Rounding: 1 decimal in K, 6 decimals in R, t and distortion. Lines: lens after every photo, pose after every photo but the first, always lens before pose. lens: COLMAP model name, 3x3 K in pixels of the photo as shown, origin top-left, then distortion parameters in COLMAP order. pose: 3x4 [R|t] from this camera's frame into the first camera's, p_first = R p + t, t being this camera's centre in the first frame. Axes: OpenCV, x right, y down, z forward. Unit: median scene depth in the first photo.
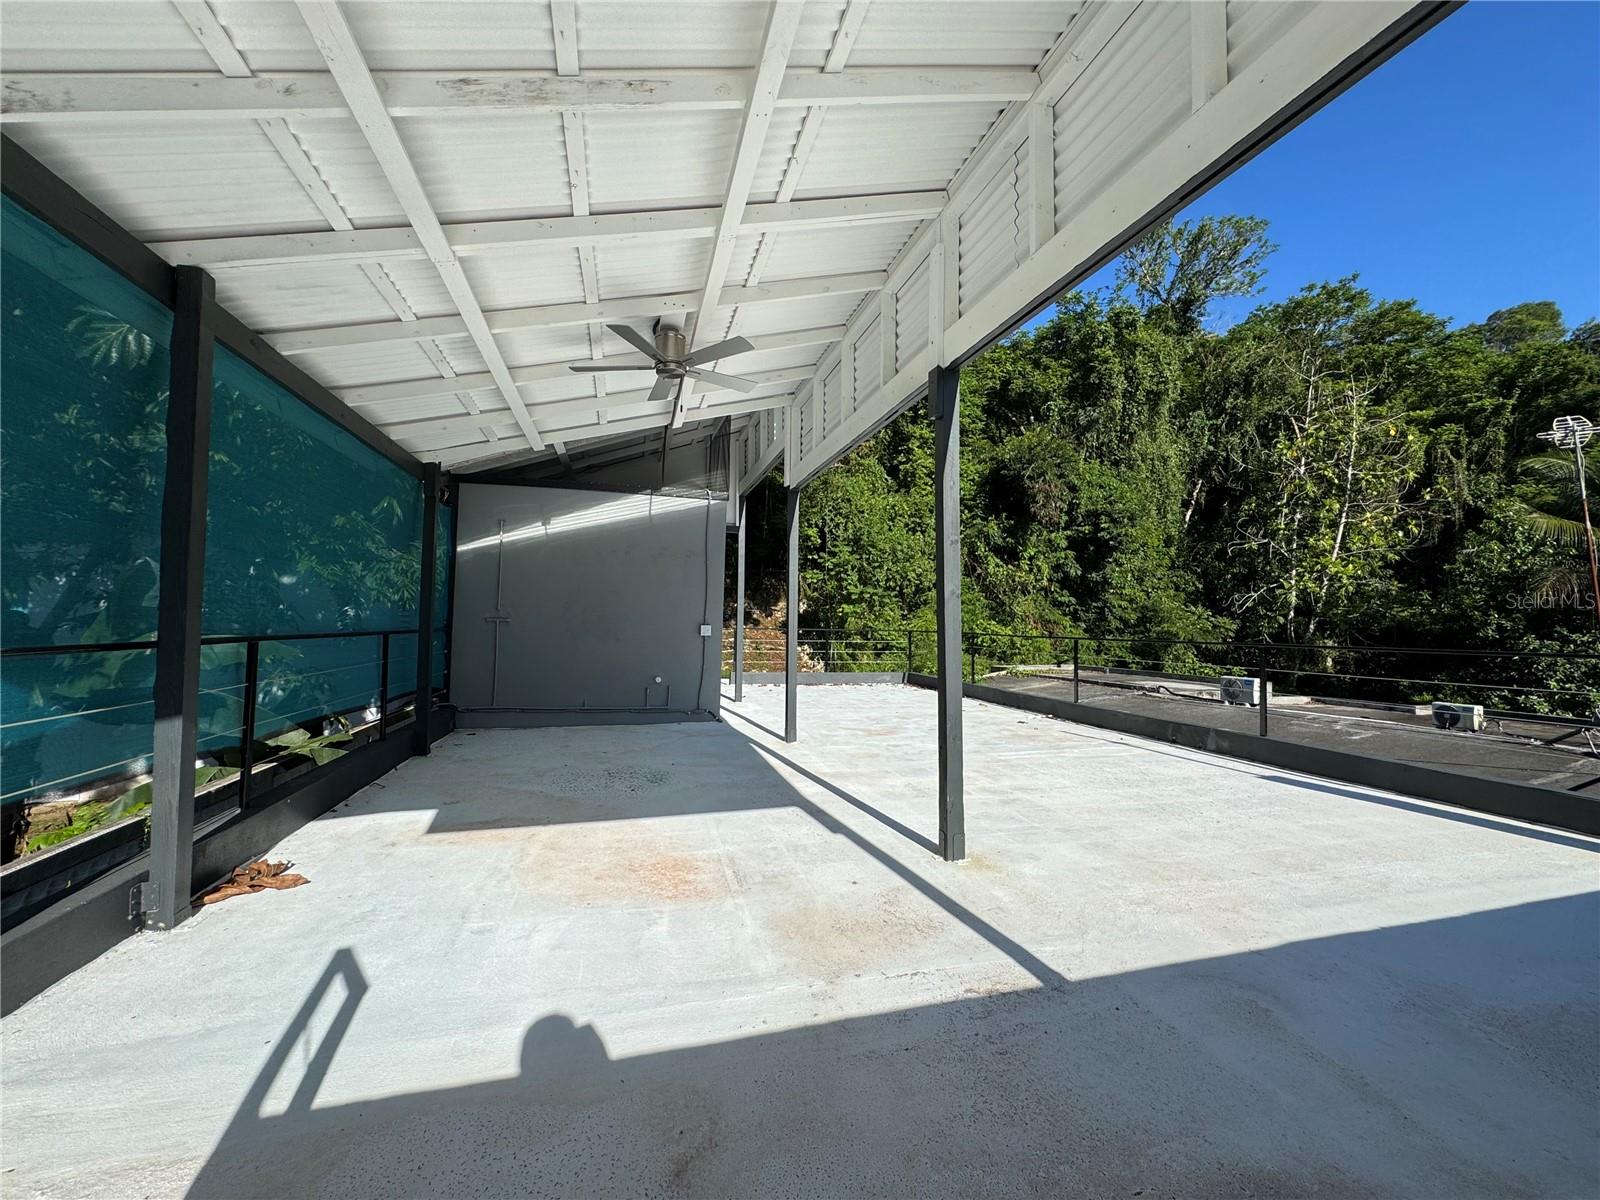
lens RADIAL K [[642.1, 0, 800.0], [0, 642.1, 600.0], [0, 0, 1]] dist [-0.001249, 0.000777]
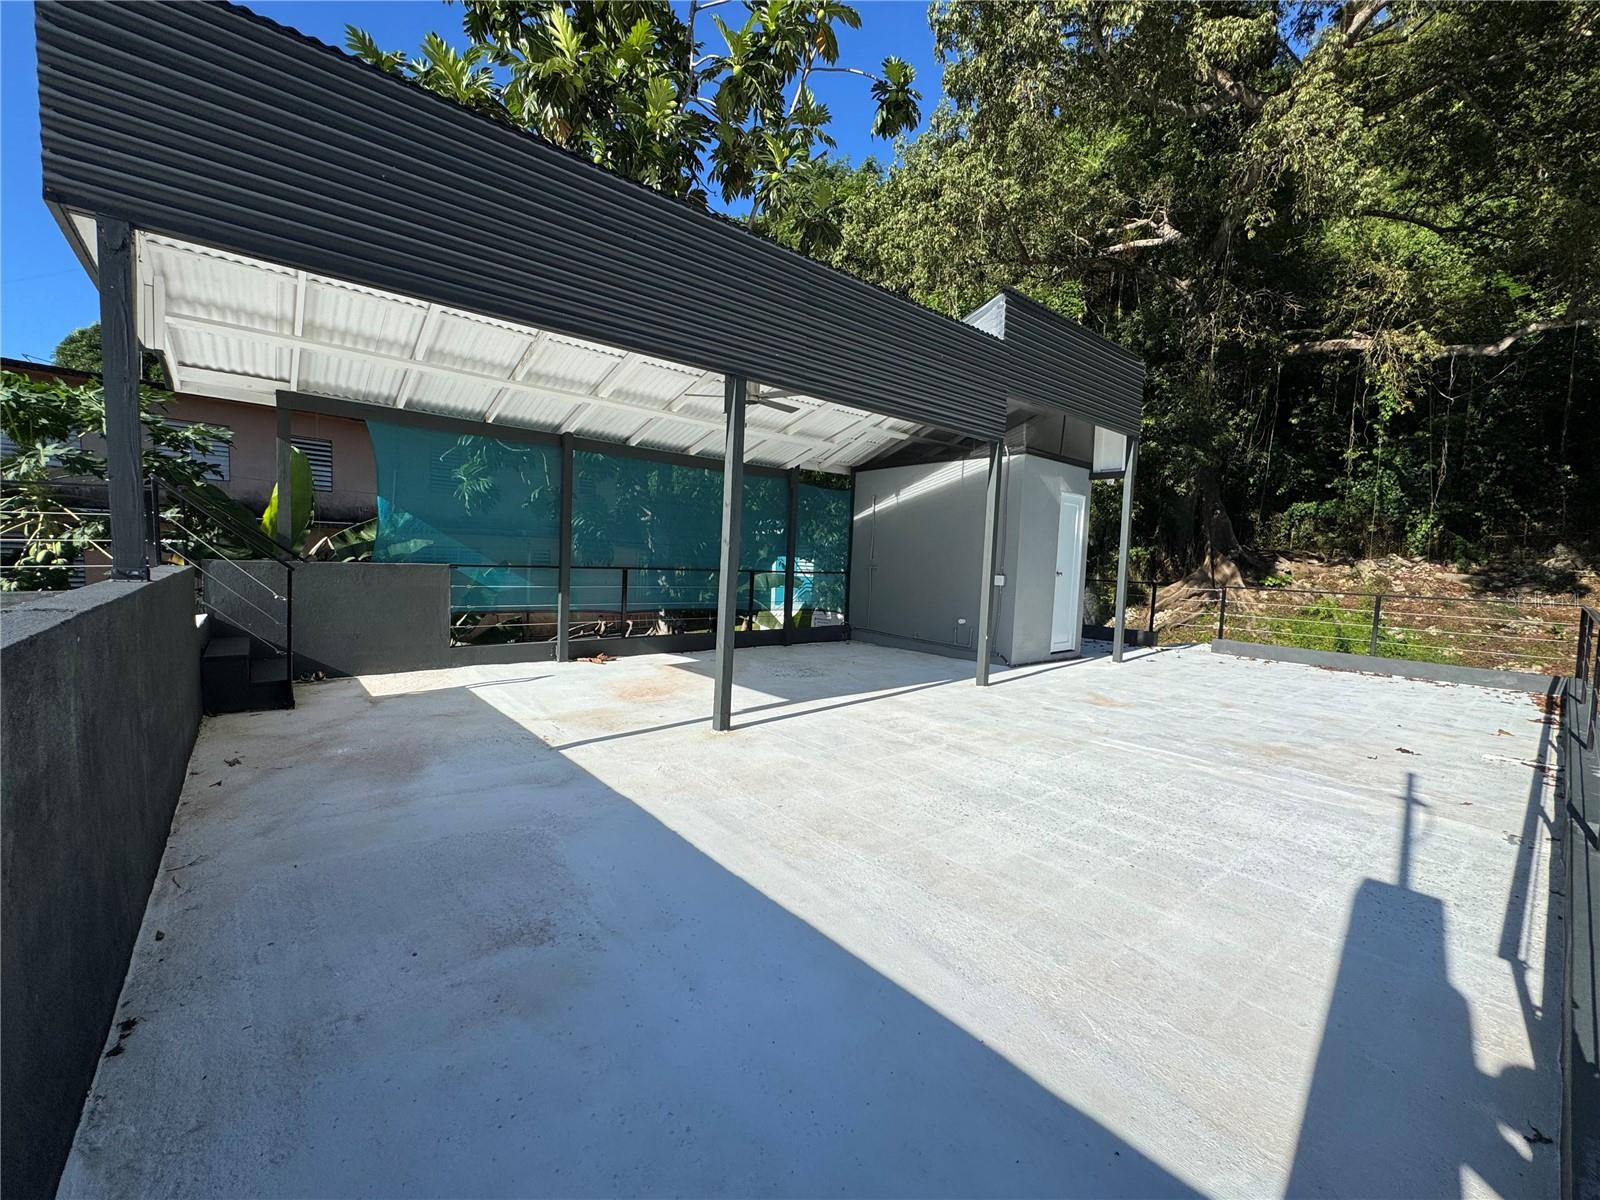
lens RADIAL K [[644.4, 0, 800.0], [0, 644.4, 600.0], [0, 0, 1]] dist [0.013867, -0.008920]
pose [[0.407621, 0.057649, -0.911330, 0.188277], [0.002336, 0.997936, 0.064172, 0.002764], [0.913148, -0.028287, 0.406645, 0.069655]]
